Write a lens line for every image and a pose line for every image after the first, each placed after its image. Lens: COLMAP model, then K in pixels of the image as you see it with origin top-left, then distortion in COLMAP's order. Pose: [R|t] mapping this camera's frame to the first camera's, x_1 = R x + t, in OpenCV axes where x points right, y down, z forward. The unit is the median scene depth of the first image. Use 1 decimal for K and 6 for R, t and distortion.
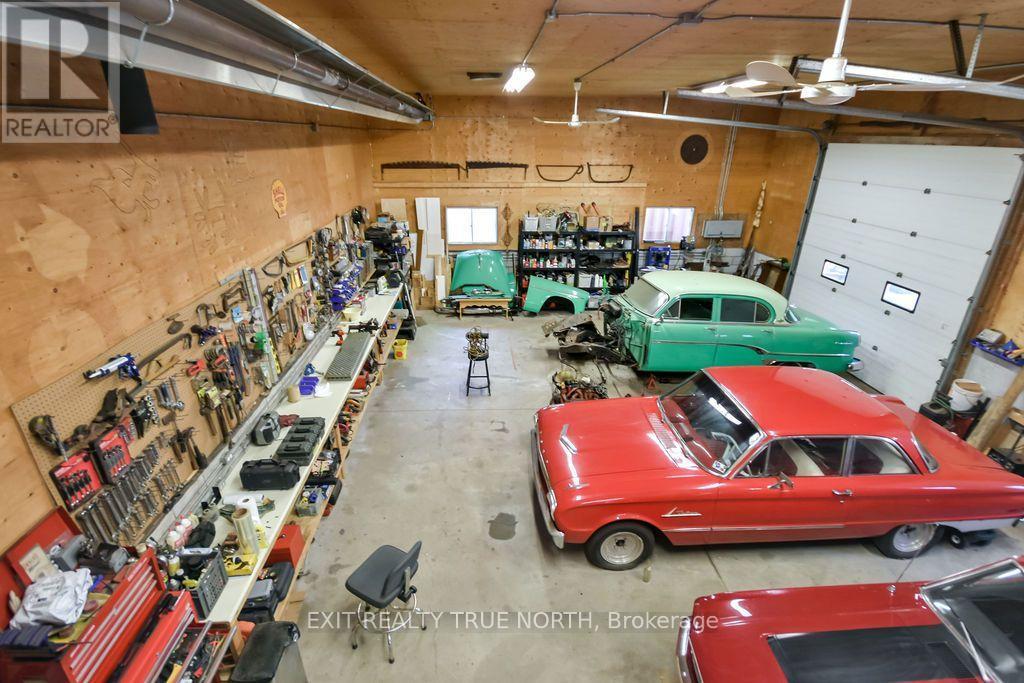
lens RADIAL K [[489.5, 0, 516.4], [0, 489.5, 344.8], [0, 0, 1]] dist [0.005066, -0.000367]
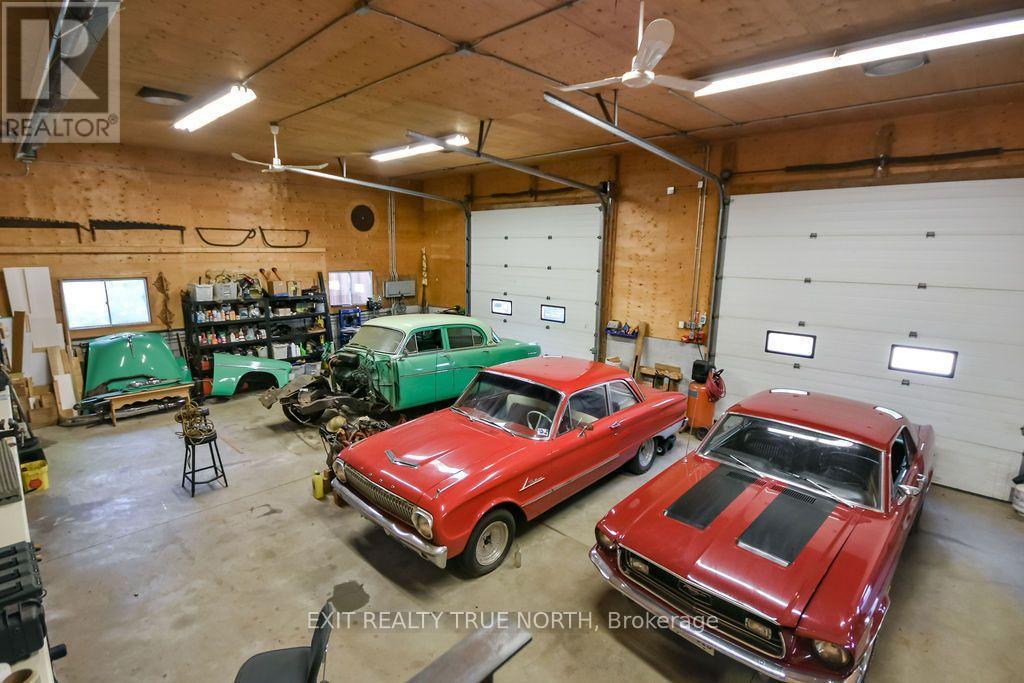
lens RADIAL K [[489.5, 0, 514.0], [0, 489.5, 340.8], [0, 0, 1]] dist [0.005066, -0.000367]
pose [[0.735297, -0.134611, 0.664242, -0.147627], [0.267984, 0.957953, -0.102518, 0.061076], [-0.622513, 0.253387, 0.740454, 0.065606]]
